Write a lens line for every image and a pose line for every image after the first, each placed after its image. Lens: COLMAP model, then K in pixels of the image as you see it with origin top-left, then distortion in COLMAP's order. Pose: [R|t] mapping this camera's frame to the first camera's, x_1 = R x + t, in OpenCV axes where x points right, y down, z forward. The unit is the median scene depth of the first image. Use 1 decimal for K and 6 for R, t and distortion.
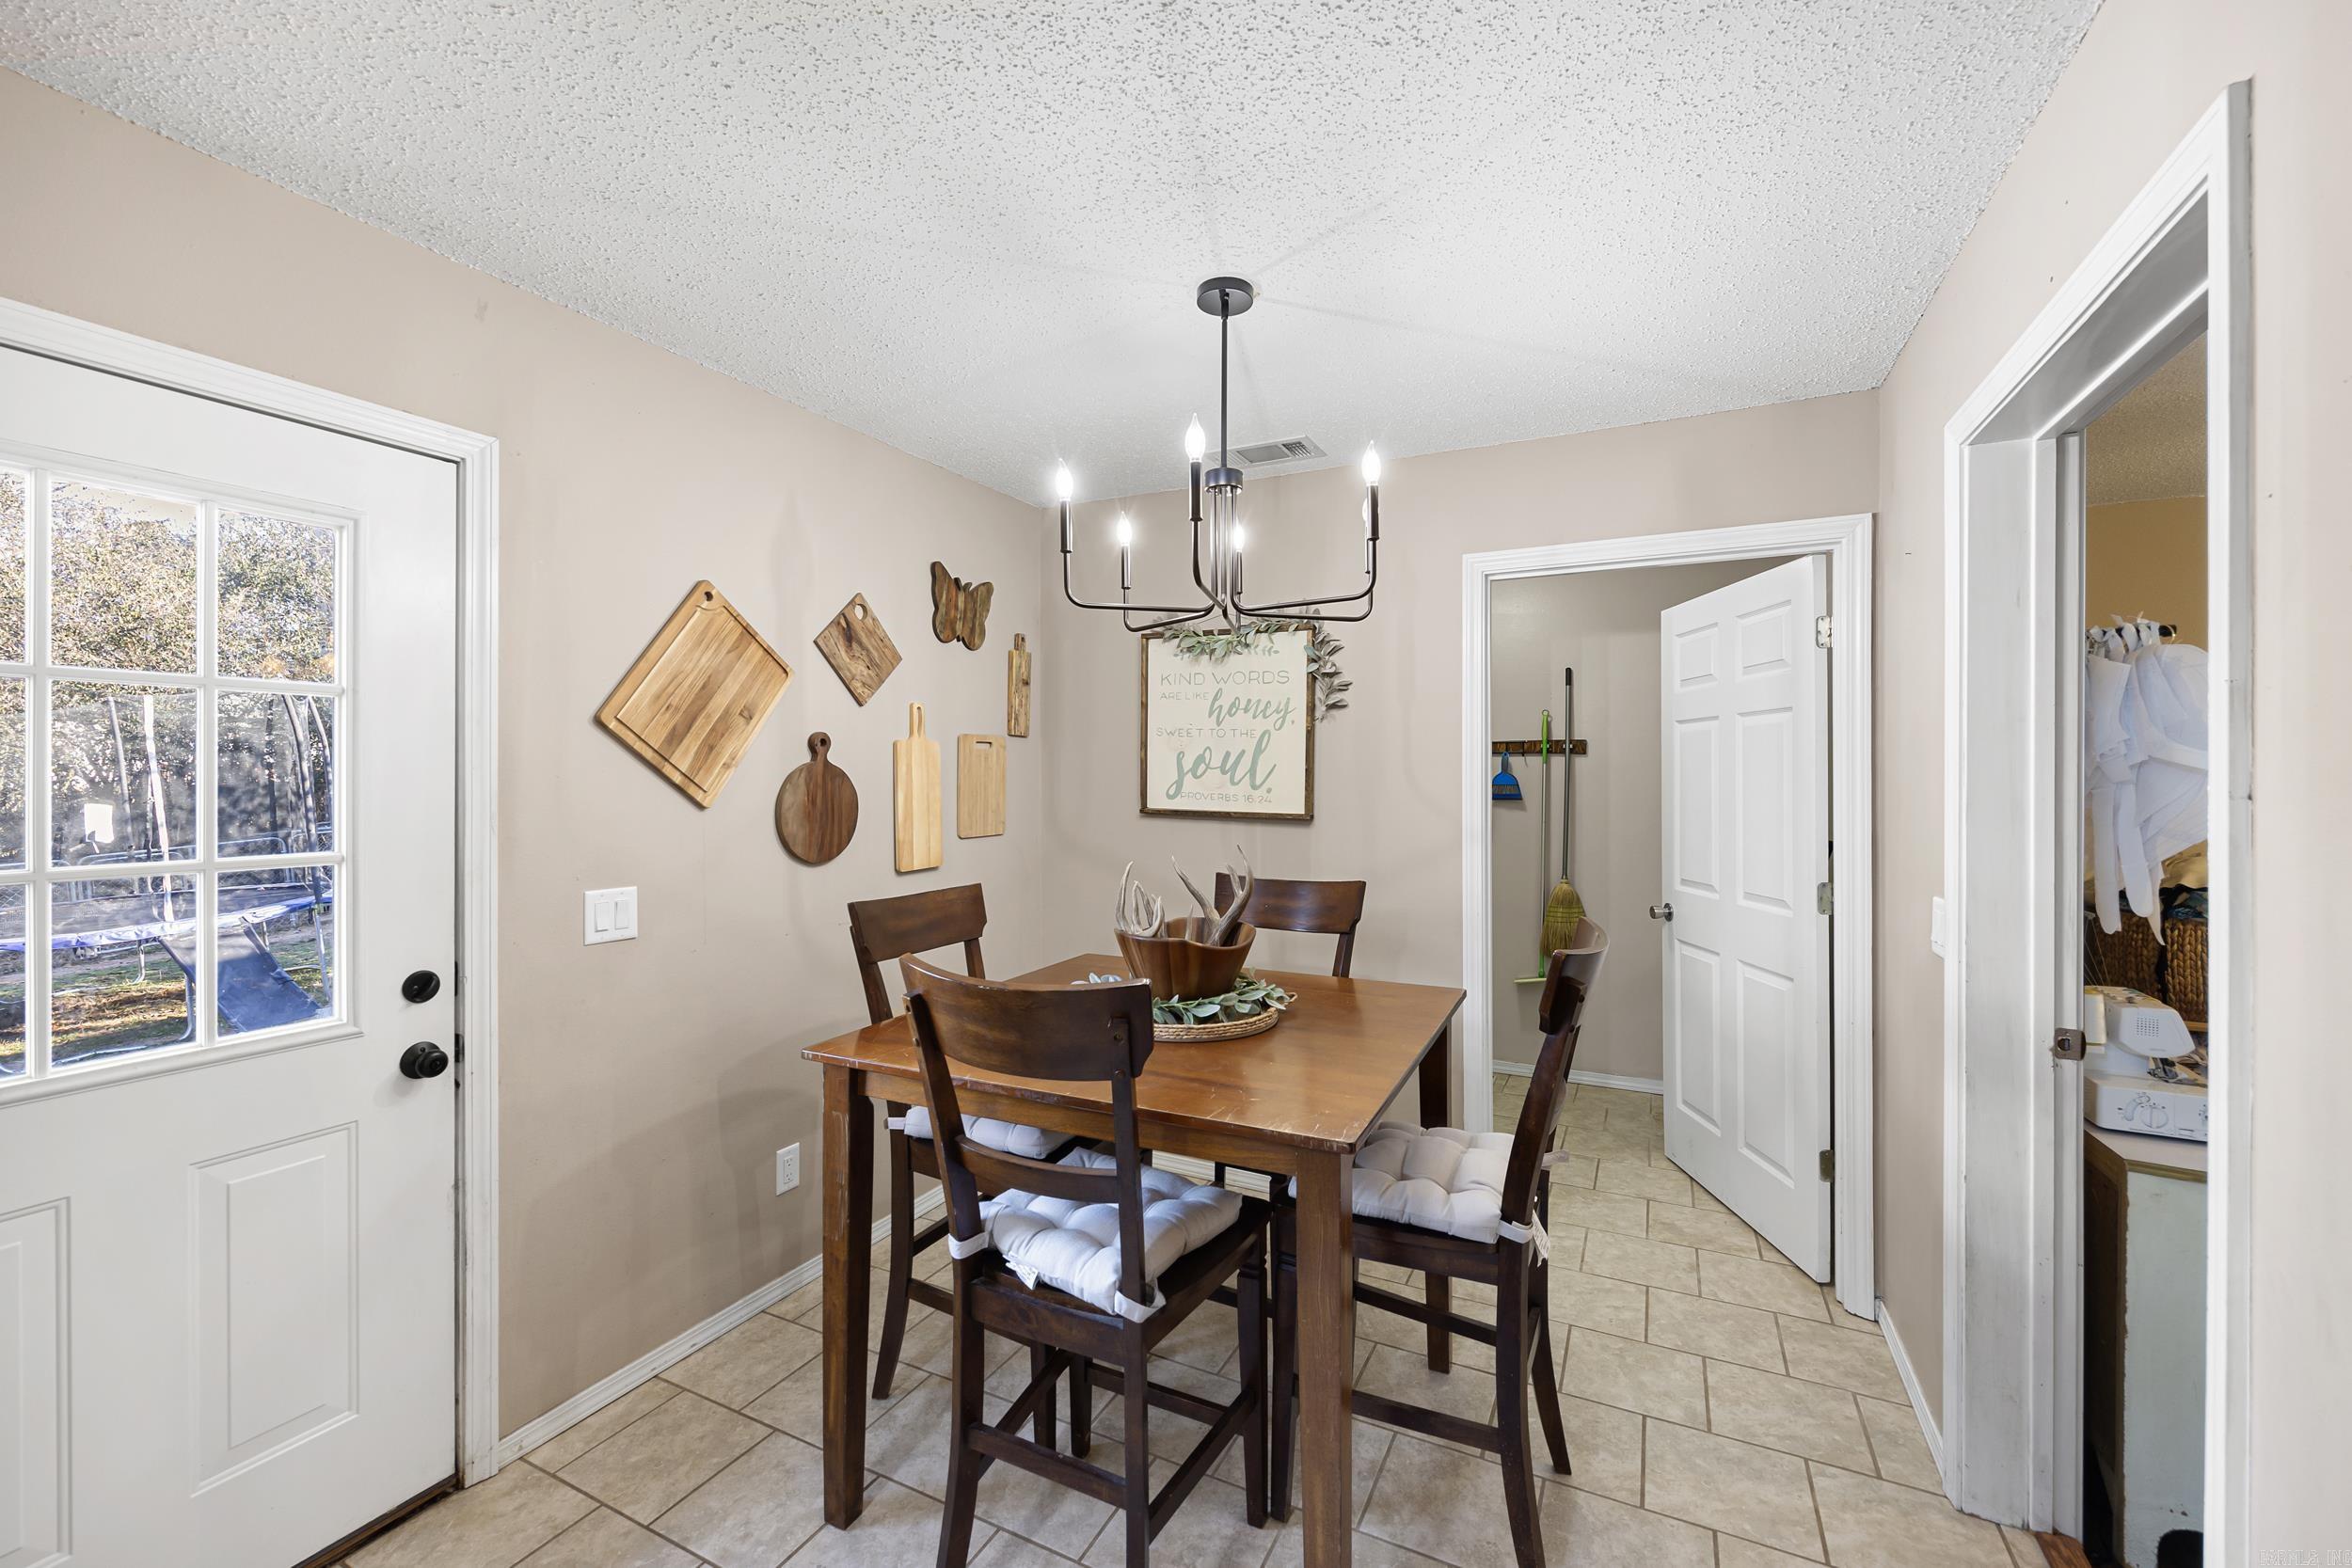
lens RADIAL K [[947.9, 0, 1189.2], [0, 947.9, 777.8], [0, 0, 1]] dist [-0.001546, -0.000026]
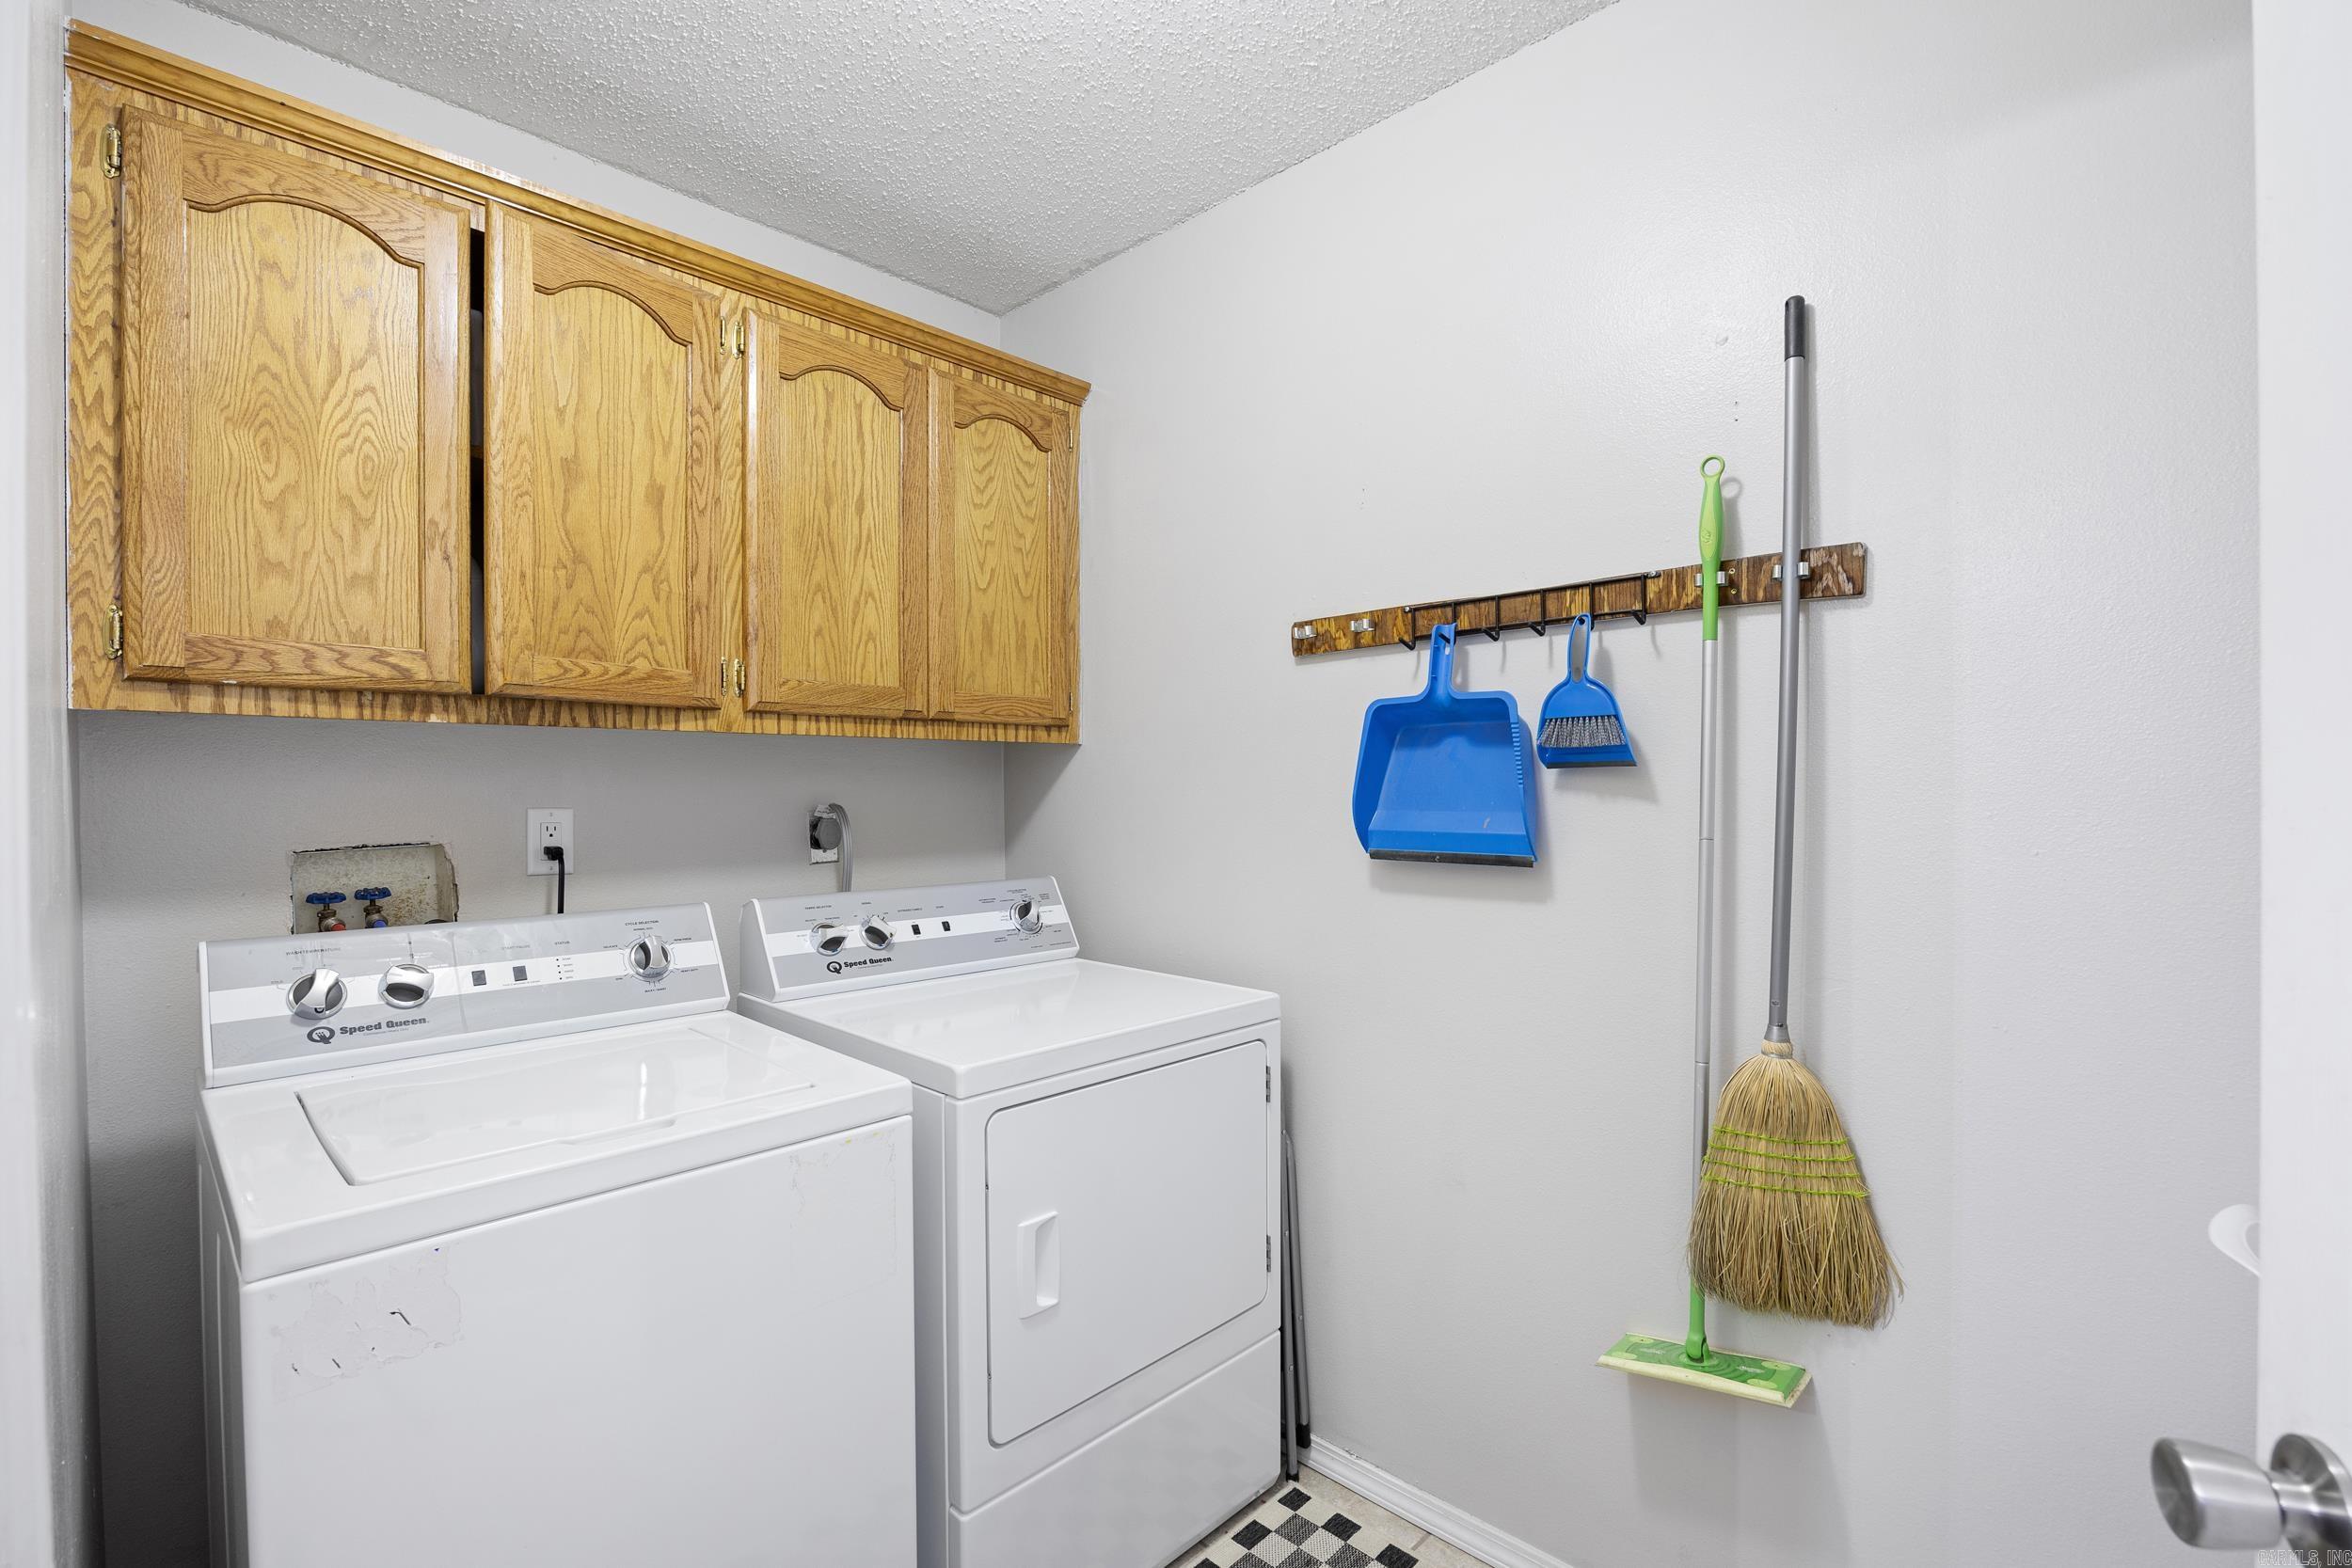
lens RADIAL K [[1047.1, 0, 1171.3], [0, 1047.1, 788.0], [0, 0, 1]] dist [-0.012118, 0.001086]
pose [[0.950266, 0.003676, -0.311419, 0.320201], [-0.000875, 0.999958, 0.009136, 0.027857], [0.311440, -0.008409, 0.950229, 0.645541]]
